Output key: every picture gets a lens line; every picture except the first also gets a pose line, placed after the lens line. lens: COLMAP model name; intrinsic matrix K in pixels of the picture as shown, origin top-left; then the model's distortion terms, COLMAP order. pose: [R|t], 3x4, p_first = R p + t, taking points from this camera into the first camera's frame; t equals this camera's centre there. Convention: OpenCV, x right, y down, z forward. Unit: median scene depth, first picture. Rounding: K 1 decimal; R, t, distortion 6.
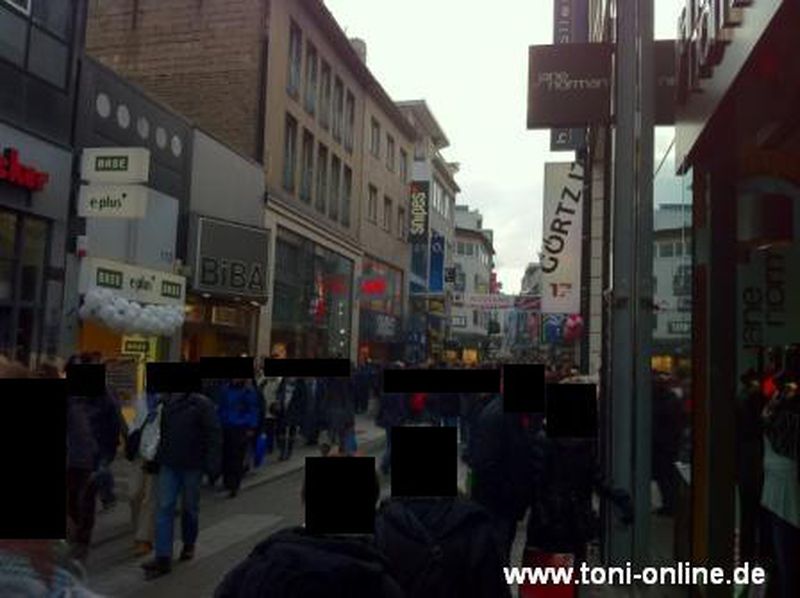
lens RADIAL K [[686.8, 0, 399.2], [0, 686.8, 299.8], [0, 0, 1]] dist [0.013836, 0.001313]
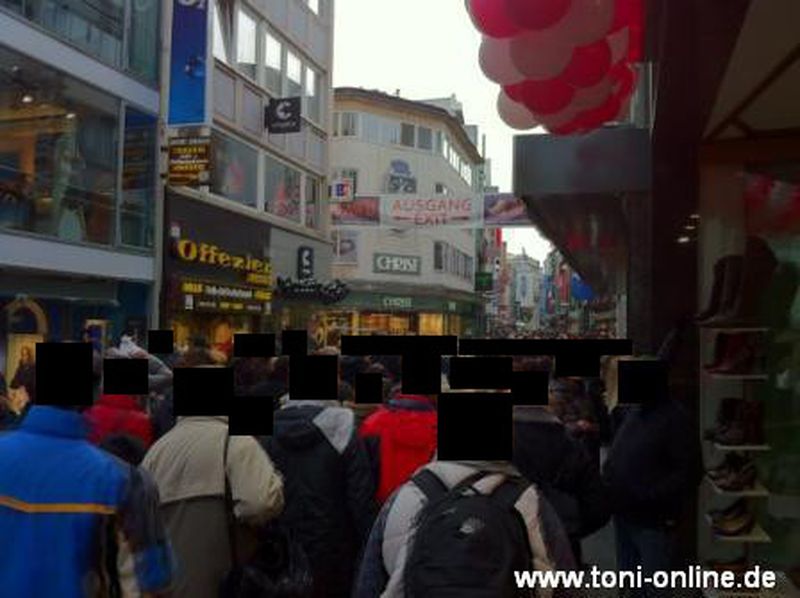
lens RADIAL K [[686.8, 0, 401.1], [0, 686.8, 298.3], [0, 0, 1]] dist [0.013836, 0.001313]
pose [[0.998540, -0.020576, -0.049952, 0.108937], [0.022256, 0.999198, 0.033294, 0.039705], [0.049227, -0.034357, 0.998197, 0.426198]]
